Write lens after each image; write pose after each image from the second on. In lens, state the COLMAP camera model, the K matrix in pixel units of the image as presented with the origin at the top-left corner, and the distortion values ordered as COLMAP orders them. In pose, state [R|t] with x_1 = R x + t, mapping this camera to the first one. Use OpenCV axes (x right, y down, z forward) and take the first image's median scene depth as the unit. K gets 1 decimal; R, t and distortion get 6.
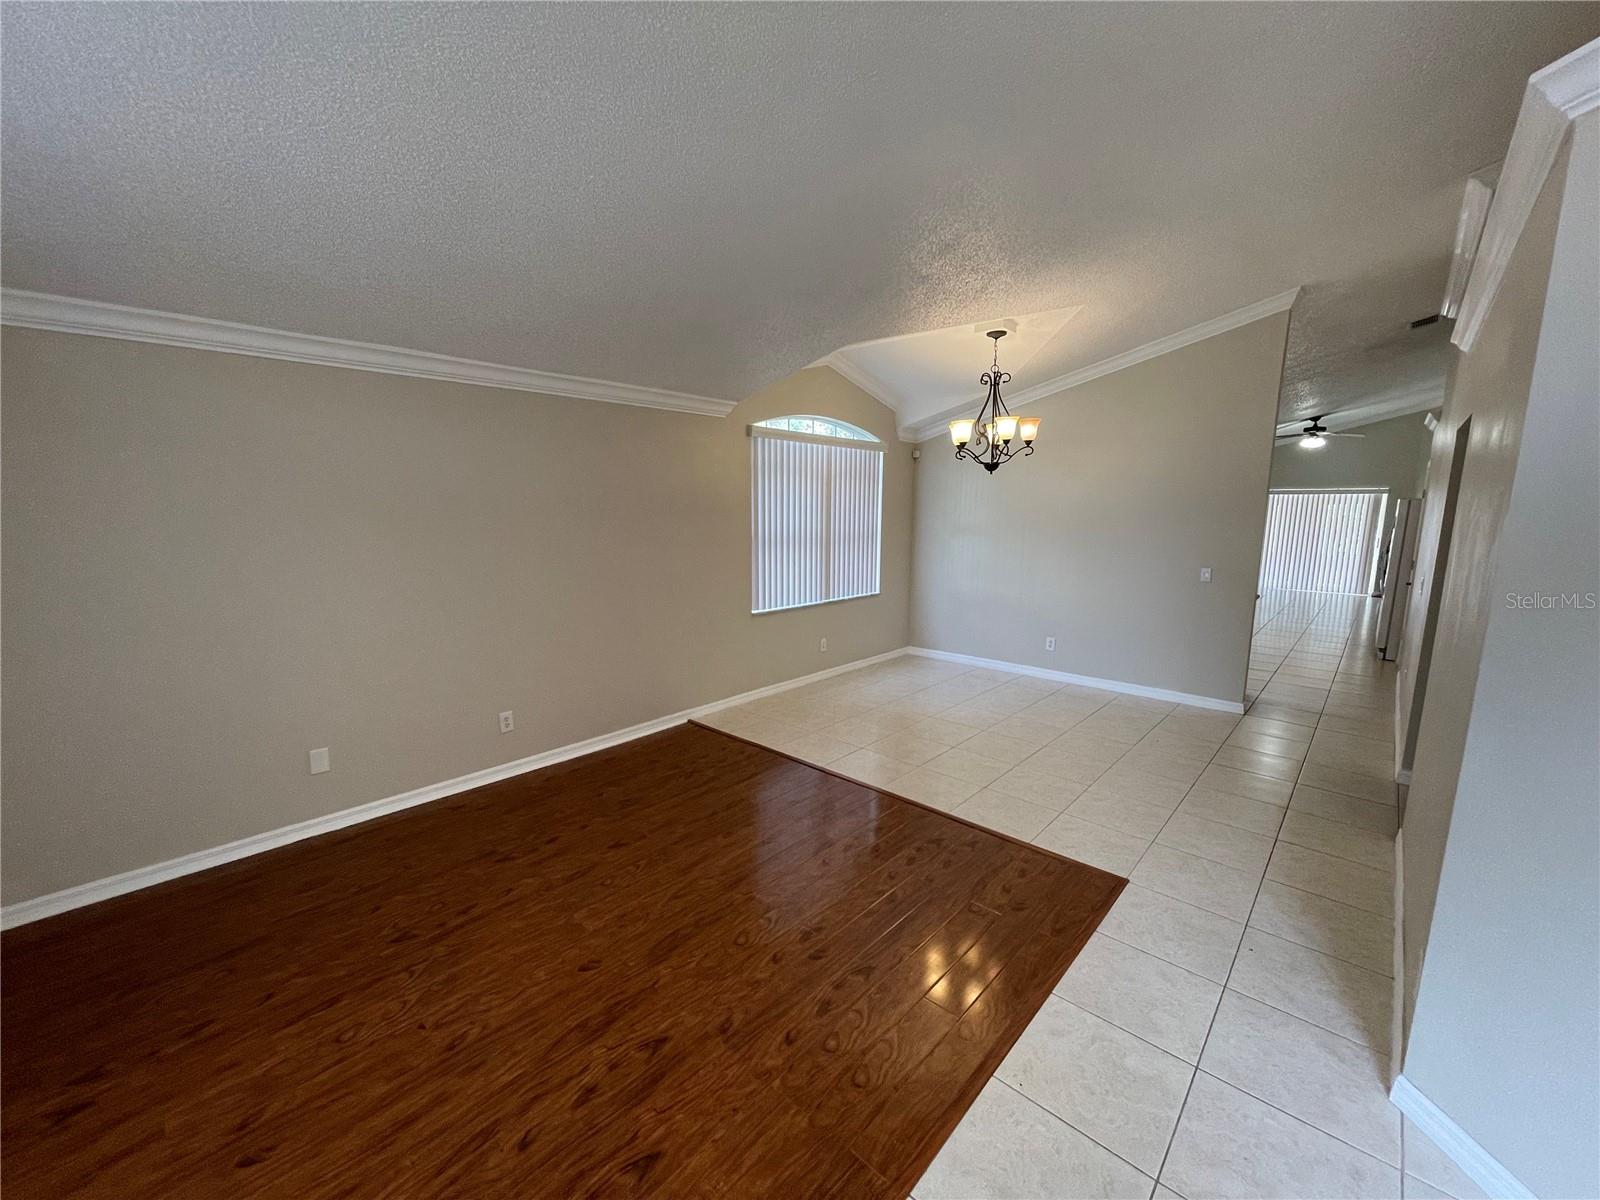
lens RADIAL K [[646.5, 0, 794.7], [0, 646.5, 604.5], [0, 0, 1]] dist [0.003895, 0.000333]
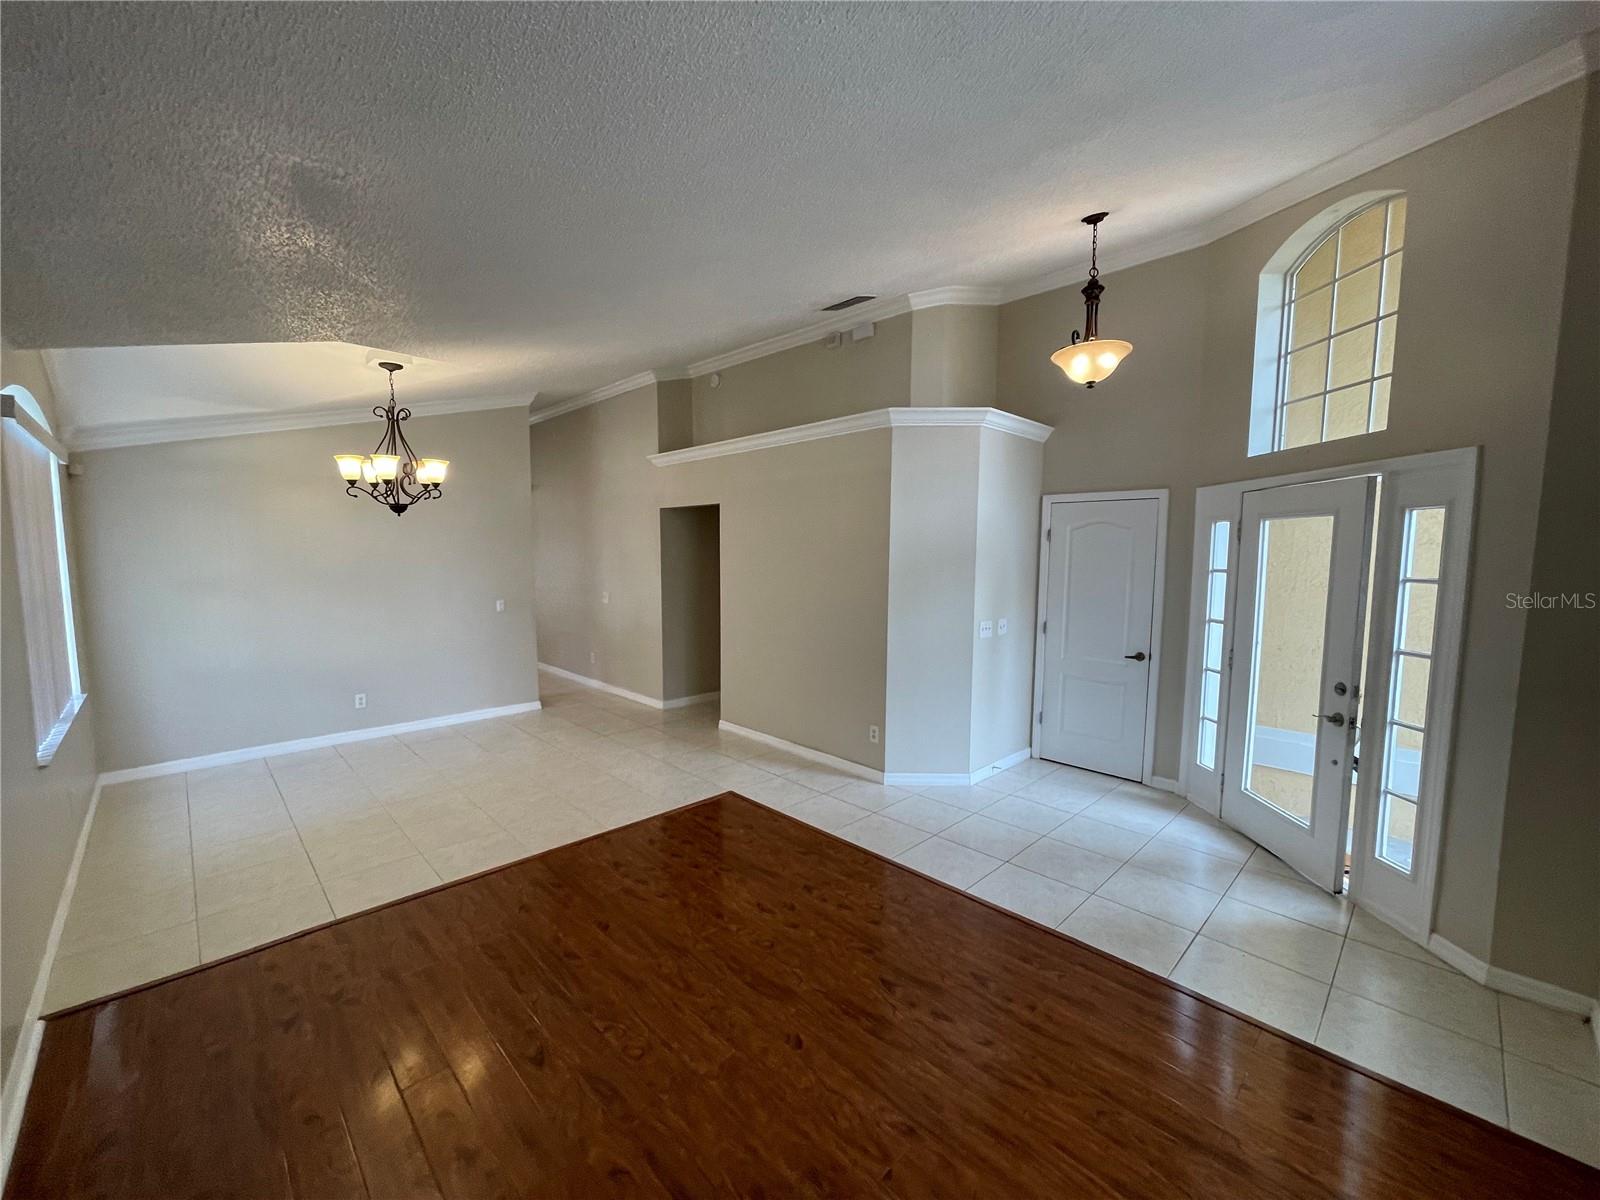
lens RADIAL K [[646.5, 0, 786.2], [0, 646.5, 601.5], [0, 0, 1]] dist [0.003895, 0.000333]
pose [[0.059683, -0.086898, 0.994428, -1.245421], [0.150767, 0.985560, 0.077074, -0.153318], [-0.986766, 0.145327, 0.071922, 0.883735]]
